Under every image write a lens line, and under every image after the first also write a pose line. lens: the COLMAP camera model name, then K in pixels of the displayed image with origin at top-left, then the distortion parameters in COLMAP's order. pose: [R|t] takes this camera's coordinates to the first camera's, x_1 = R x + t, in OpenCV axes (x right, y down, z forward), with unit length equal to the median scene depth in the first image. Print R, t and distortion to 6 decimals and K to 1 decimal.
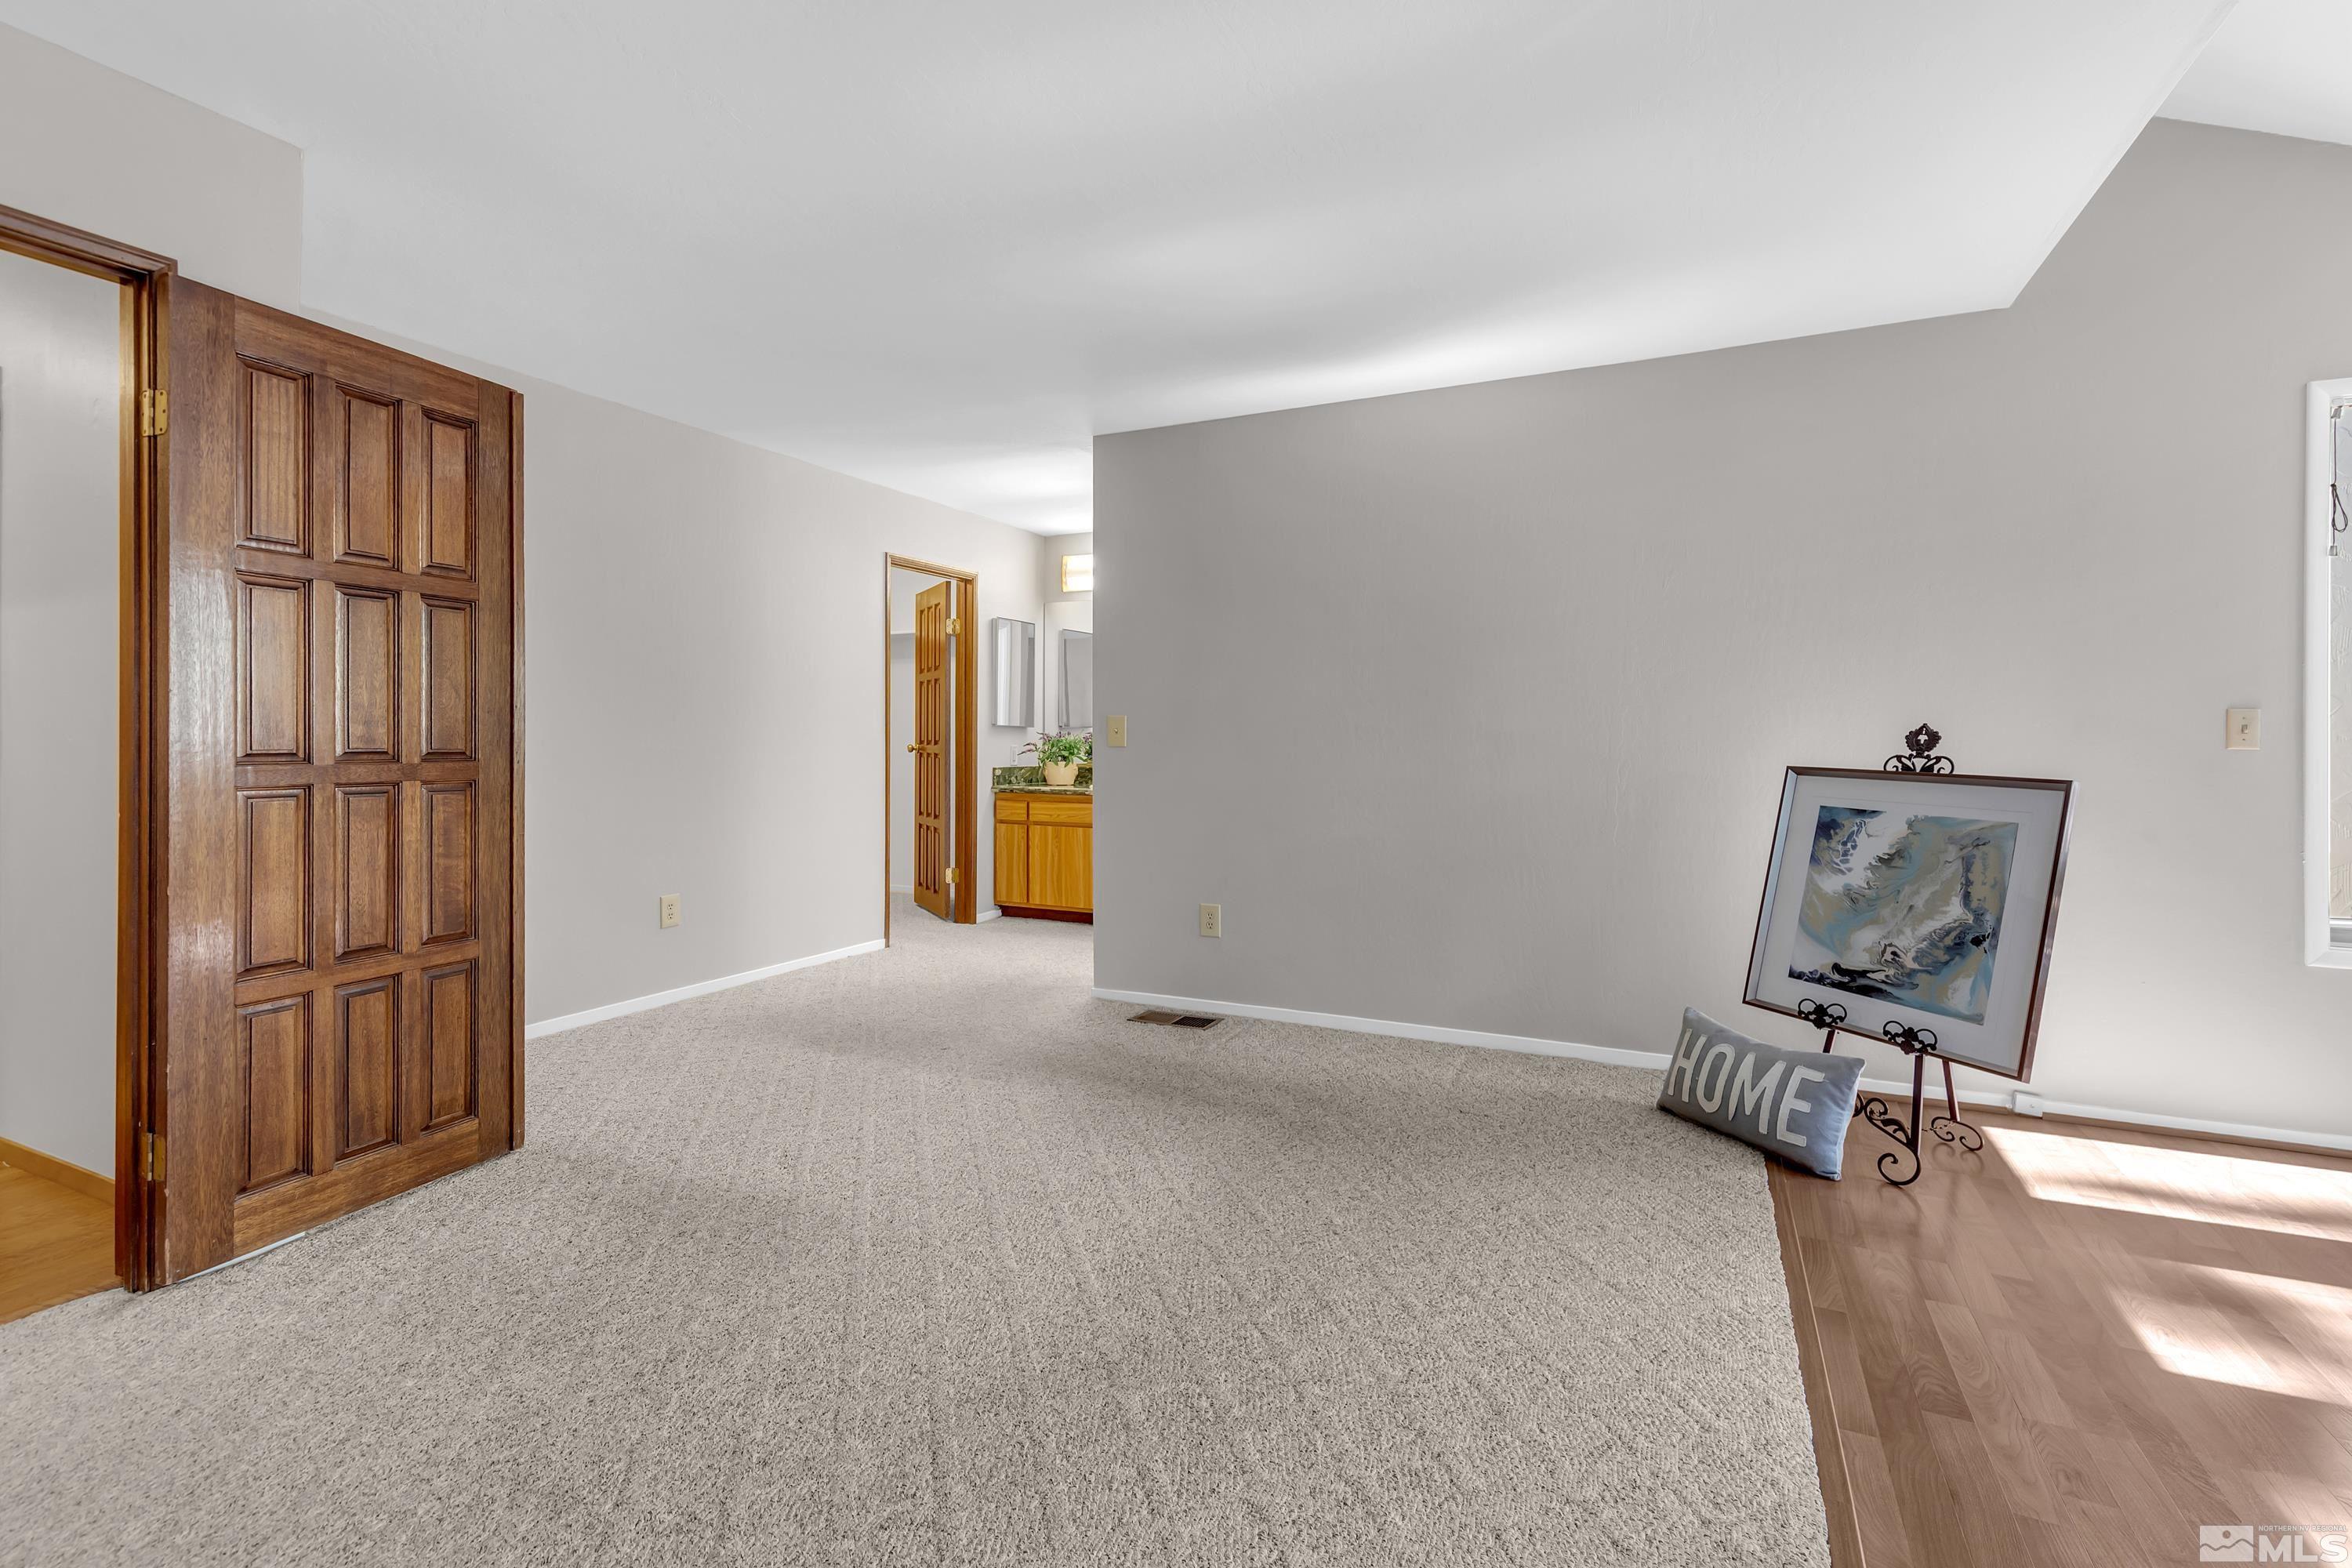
lens RADIAL K [[1066.7, 0, 1184.4], [0, 1066.7, 734.8], [0, 0, 1]] dist [0.003052, 0.000148]
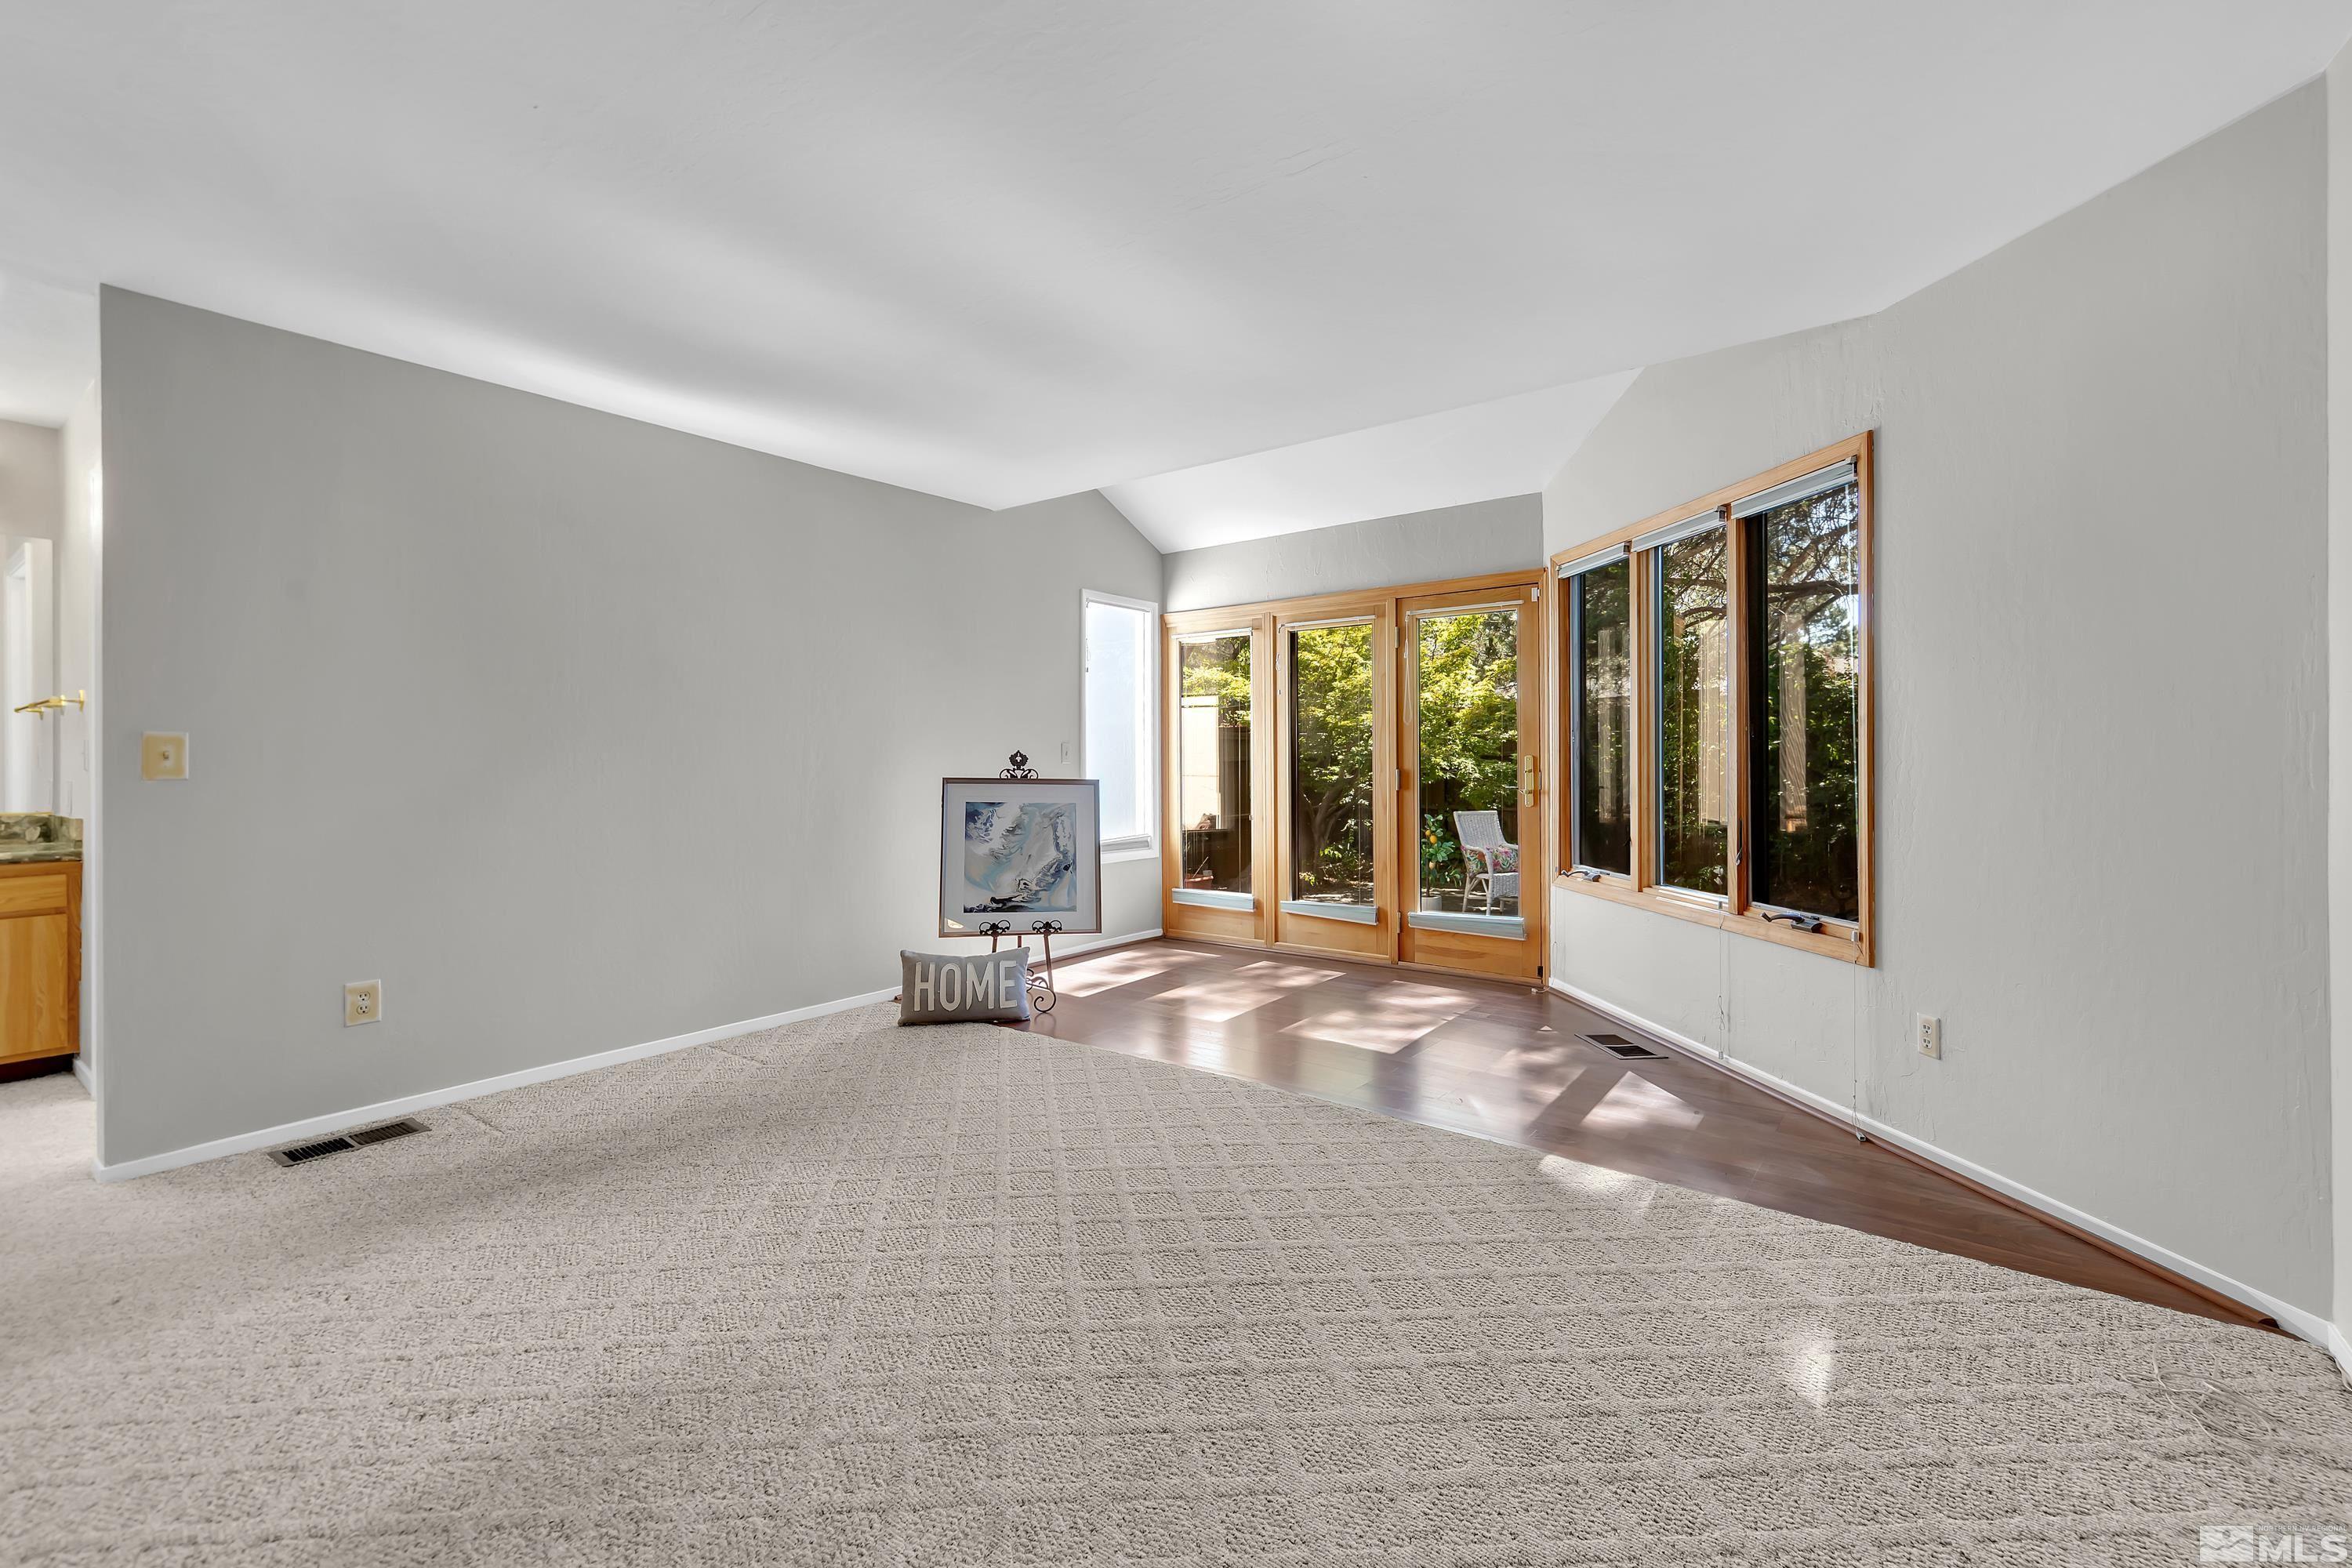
lens RADIAL K [[1029.1, 0, 1176.6], [0, 1029.1, 746.7], [0, 0, 1]] dist [0.000322, -0.000004]
pose [[0.190312, 0.006120, 0.981705, -0.882151], [0.003920, 0.999968, -0.006993, -0.003812], [-0.981716, 0.005179, 0.190282, 0.423770]]
